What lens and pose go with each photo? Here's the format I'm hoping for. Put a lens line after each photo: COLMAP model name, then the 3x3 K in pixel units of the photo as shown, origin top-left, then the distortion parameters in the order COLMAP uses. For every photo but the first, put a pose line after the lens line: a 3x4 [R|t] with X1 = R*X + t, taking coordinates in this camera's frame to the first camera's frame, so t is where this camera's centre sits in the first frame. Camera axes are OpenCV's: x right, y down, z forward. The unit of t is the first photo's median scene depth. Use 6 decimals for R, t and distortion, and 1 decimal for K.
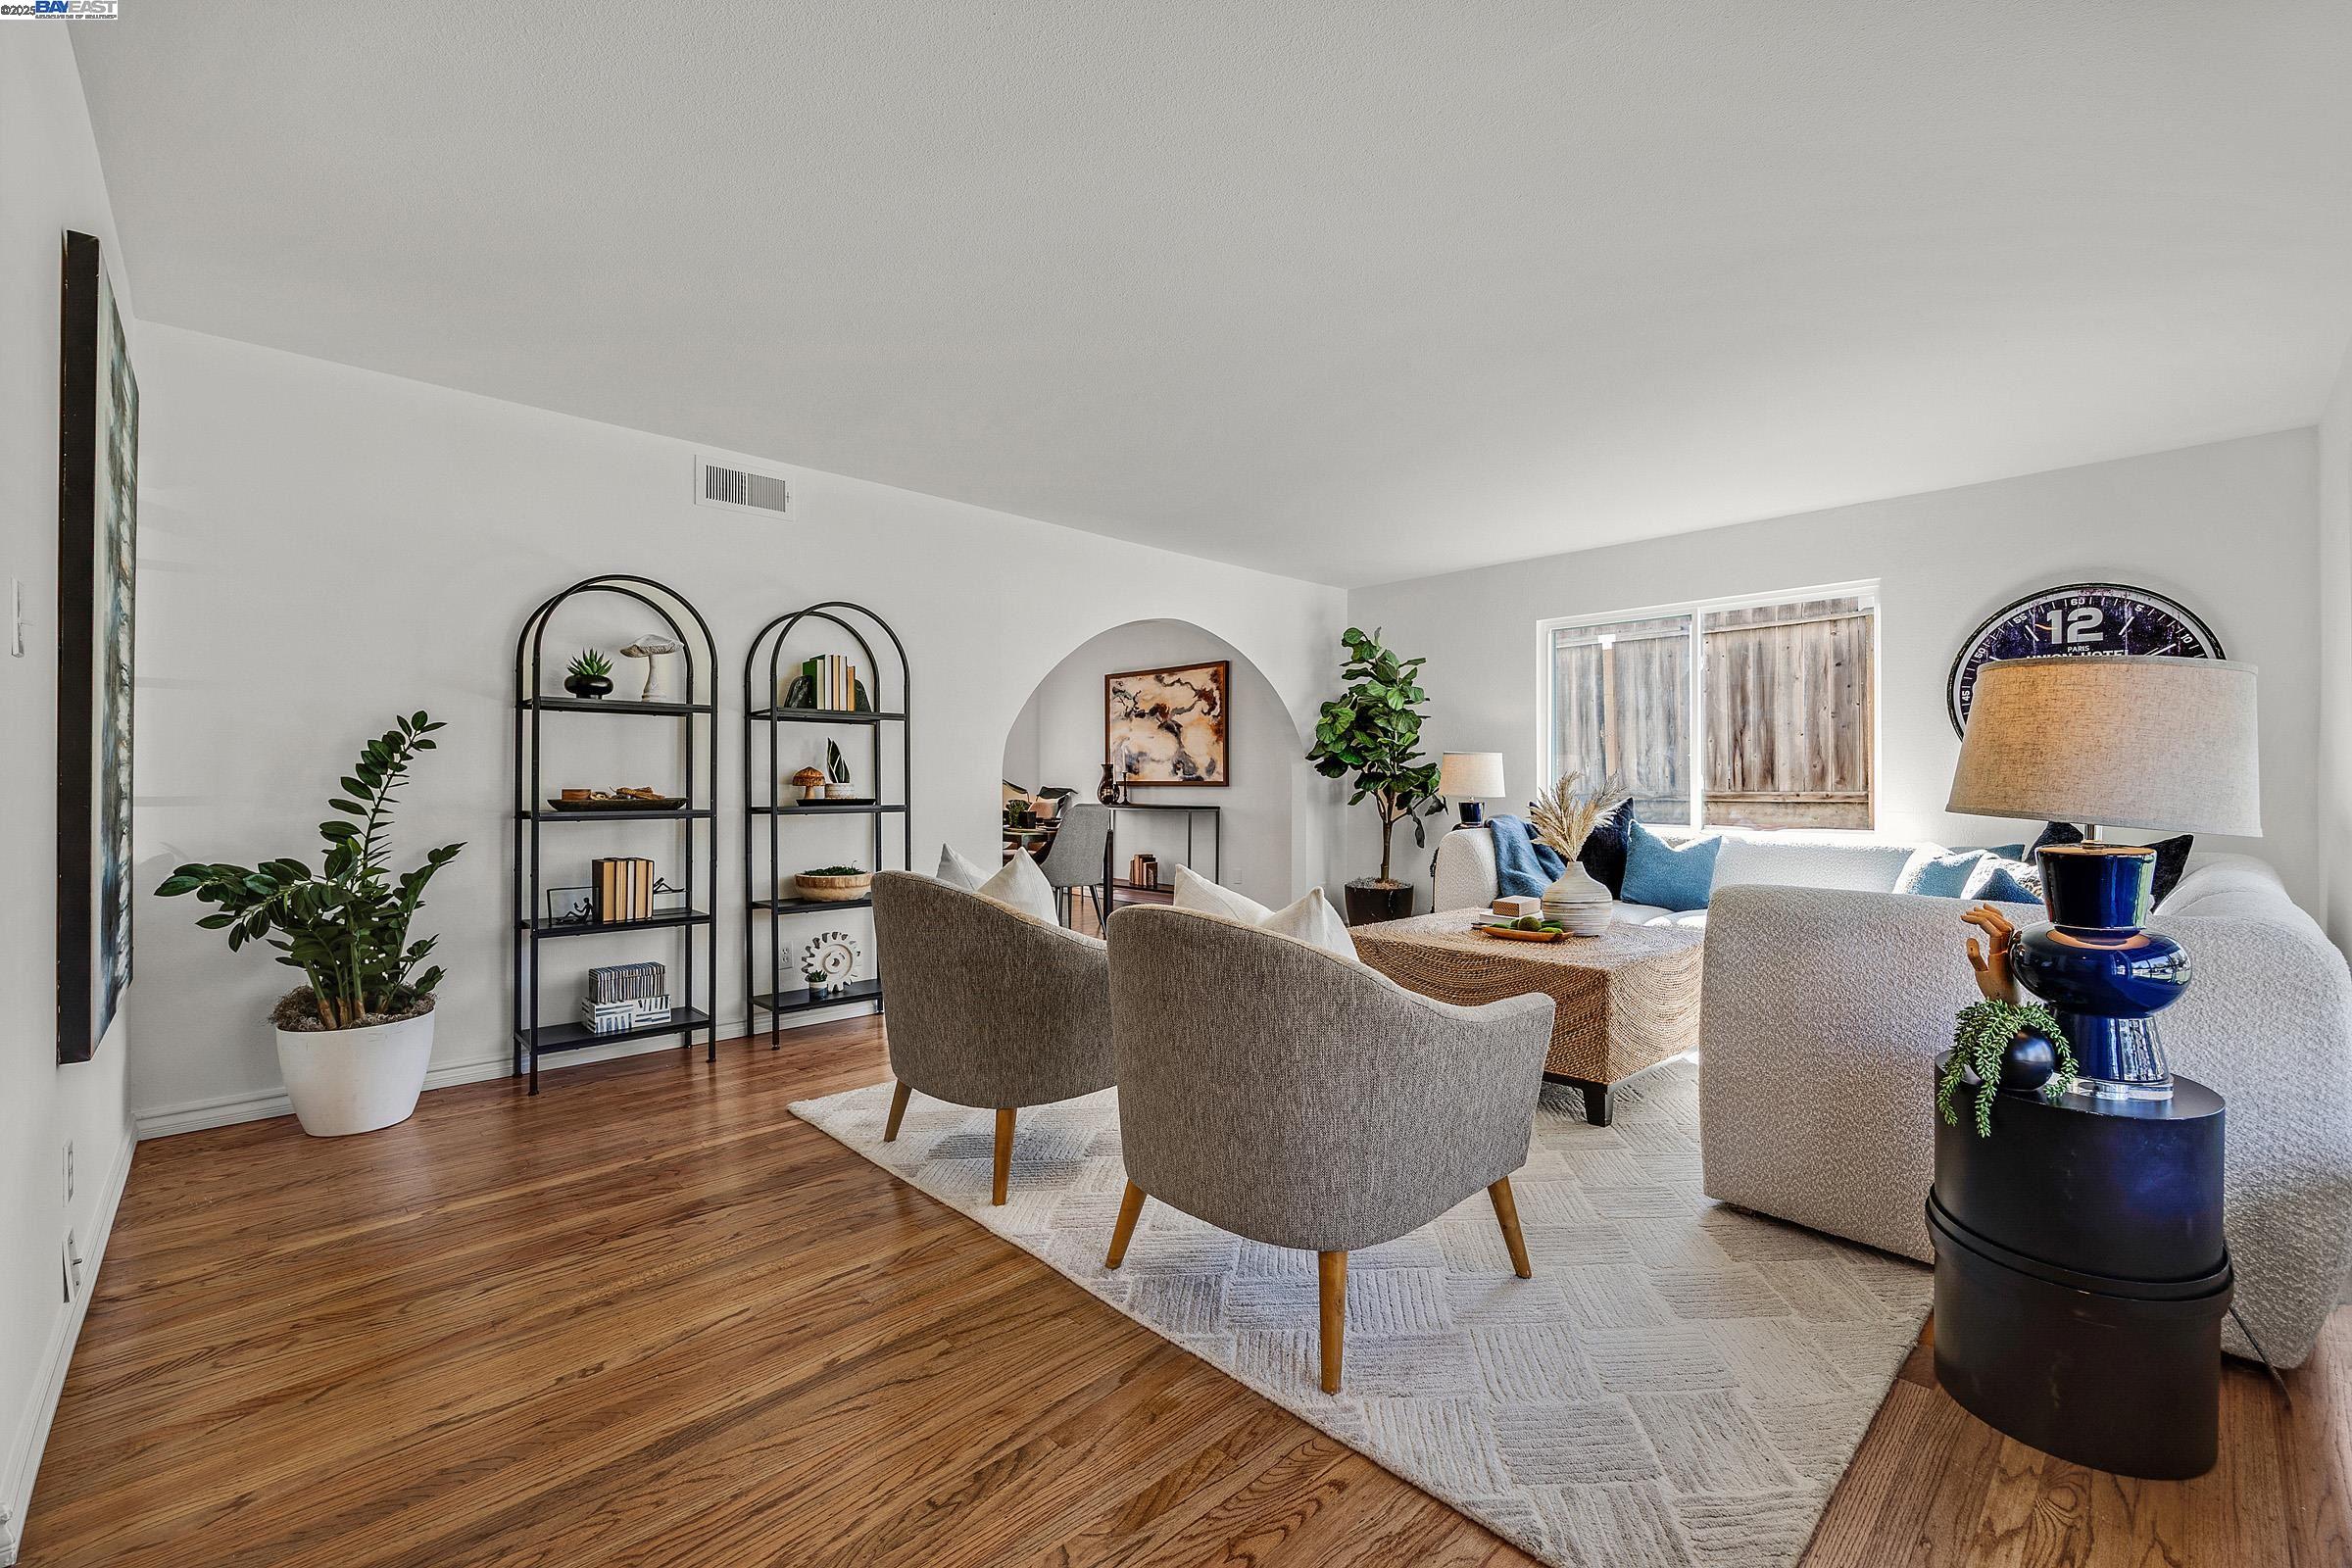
lens RADIAL K [[992.1, 0, 1176.0], [0, 992.1, 784.0], [0, 0, 1]] dist [-0.000123, -0.000215]
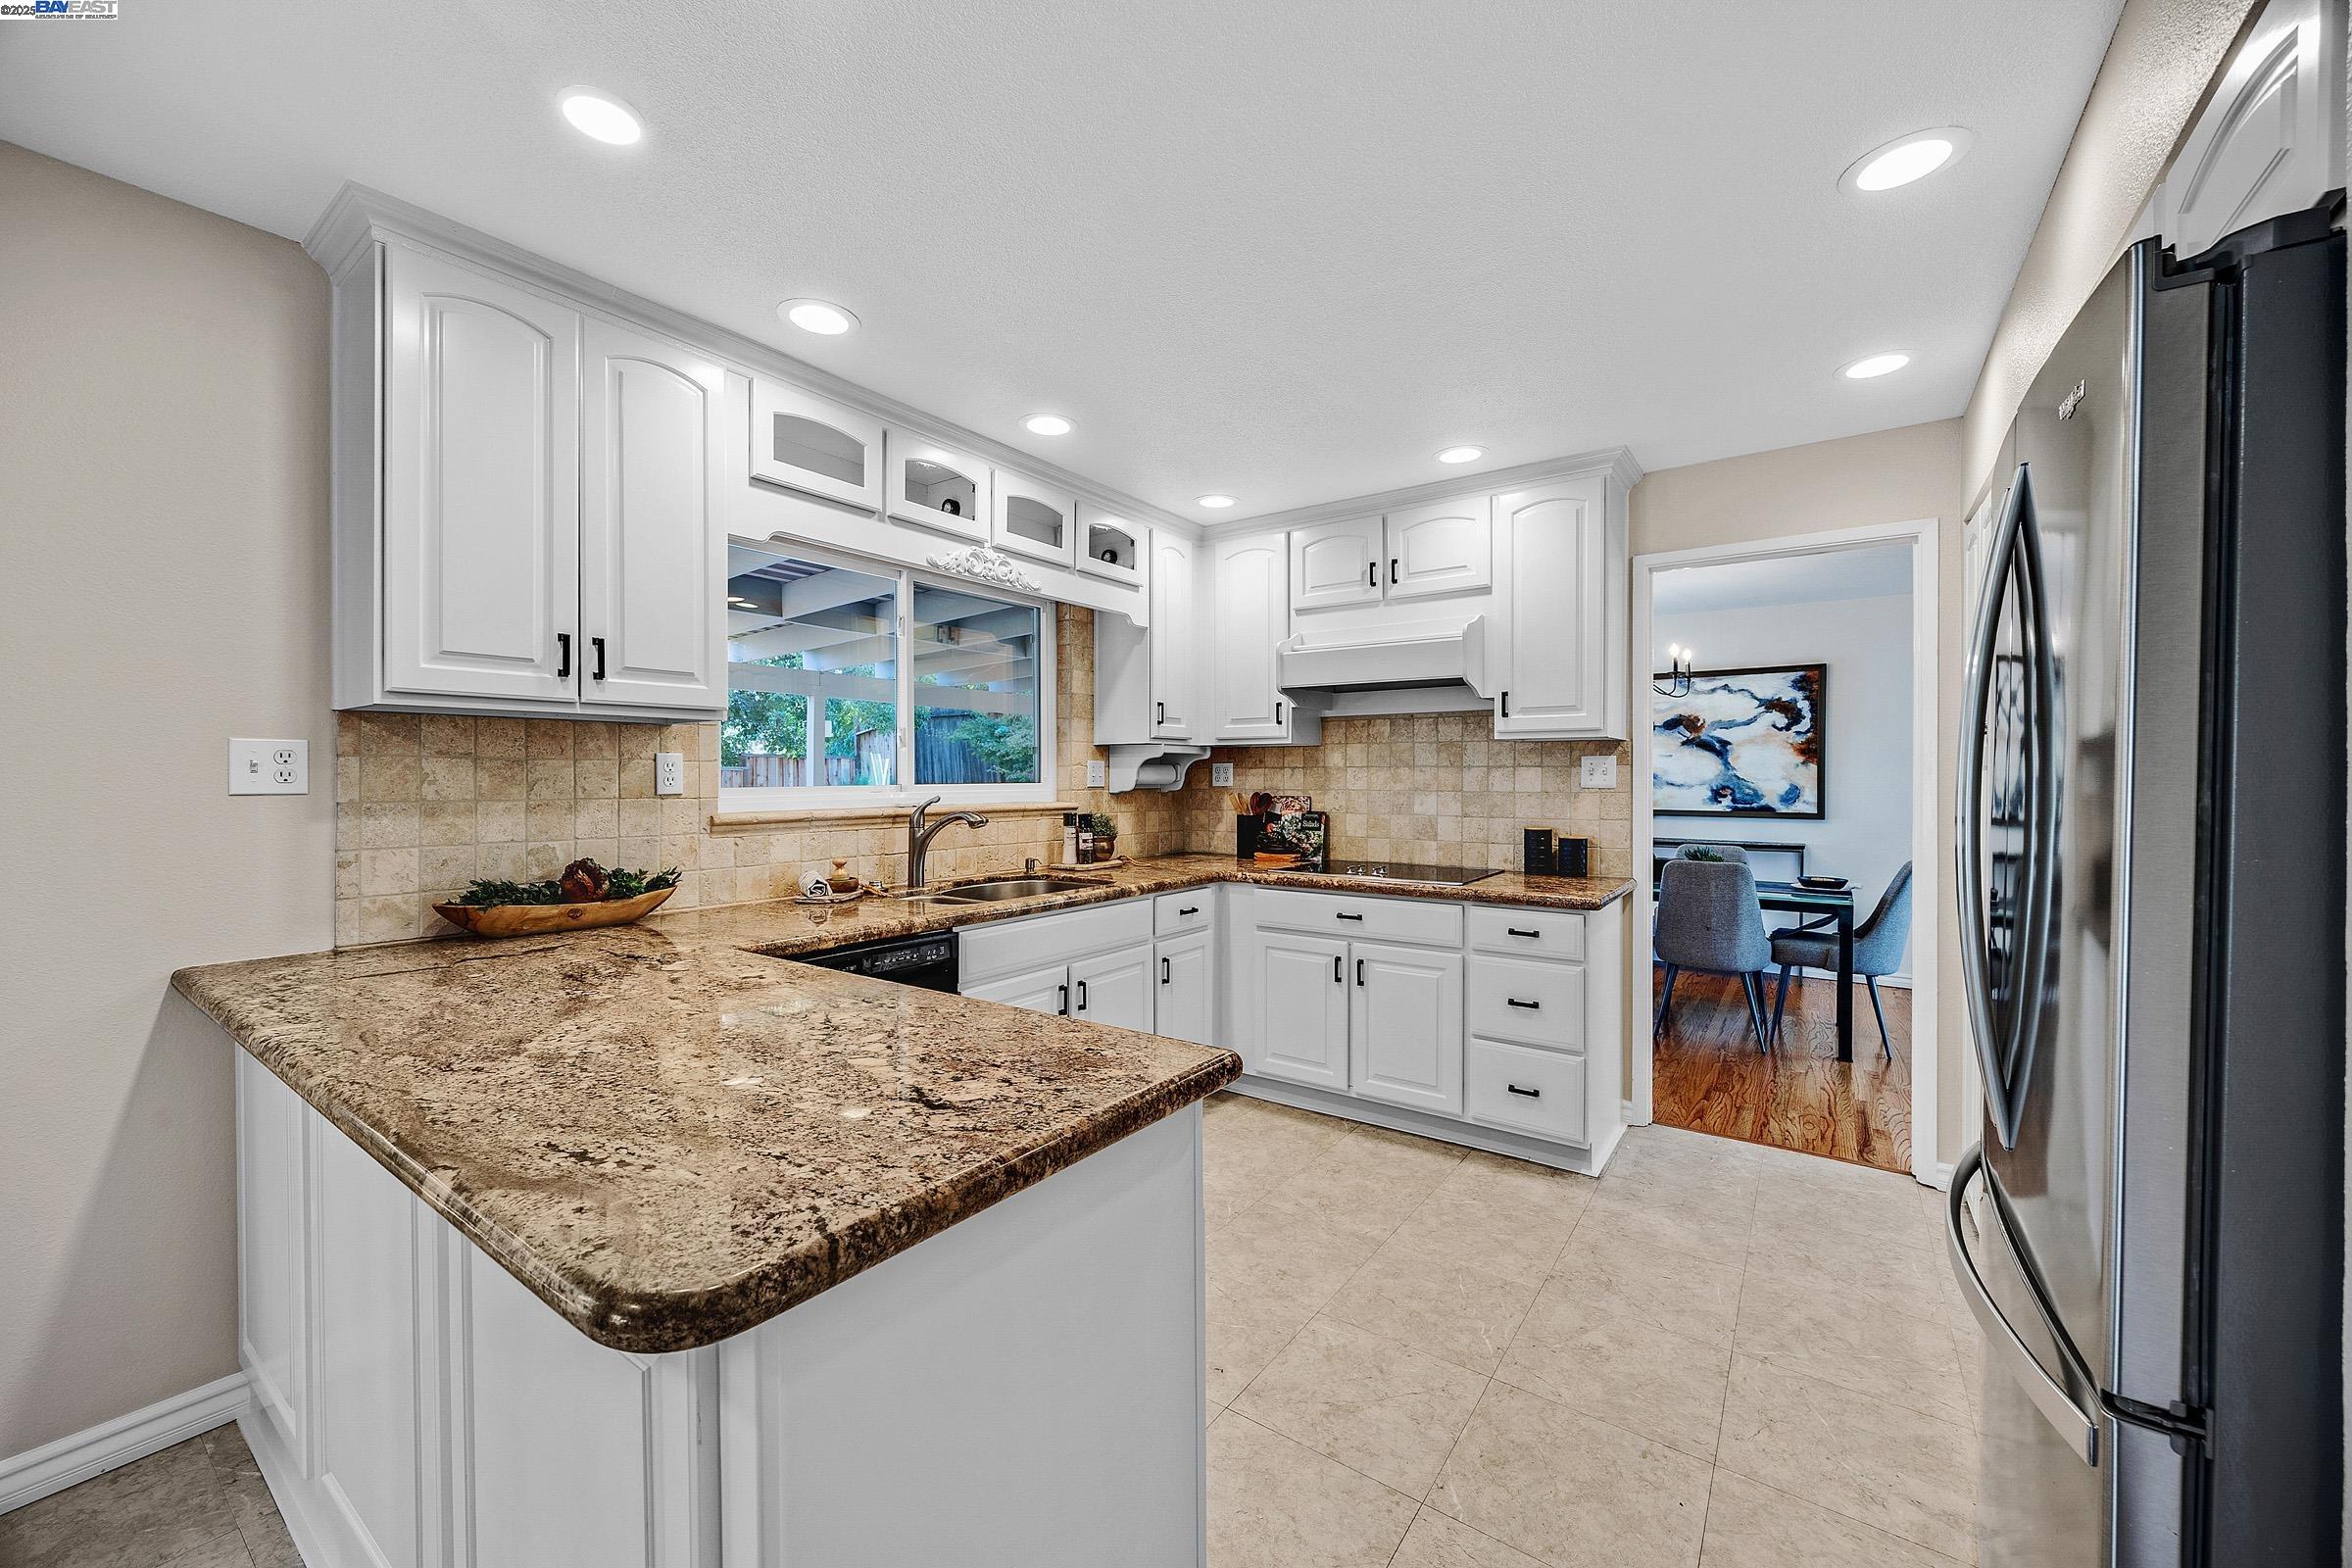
lens RADIAL K [[906.5, 0, 1173.3], [0, 906.5, 790.3], [0, 0, 1]] dist [-0.000829, -0.000014]
pose [[0.981581, -0.003160, 0.191019, -0.579919], [0.000445, 0.999898, 0.014255, -0.030473], [-0.191044, -0.013908, 0.981483, 0.356355]]
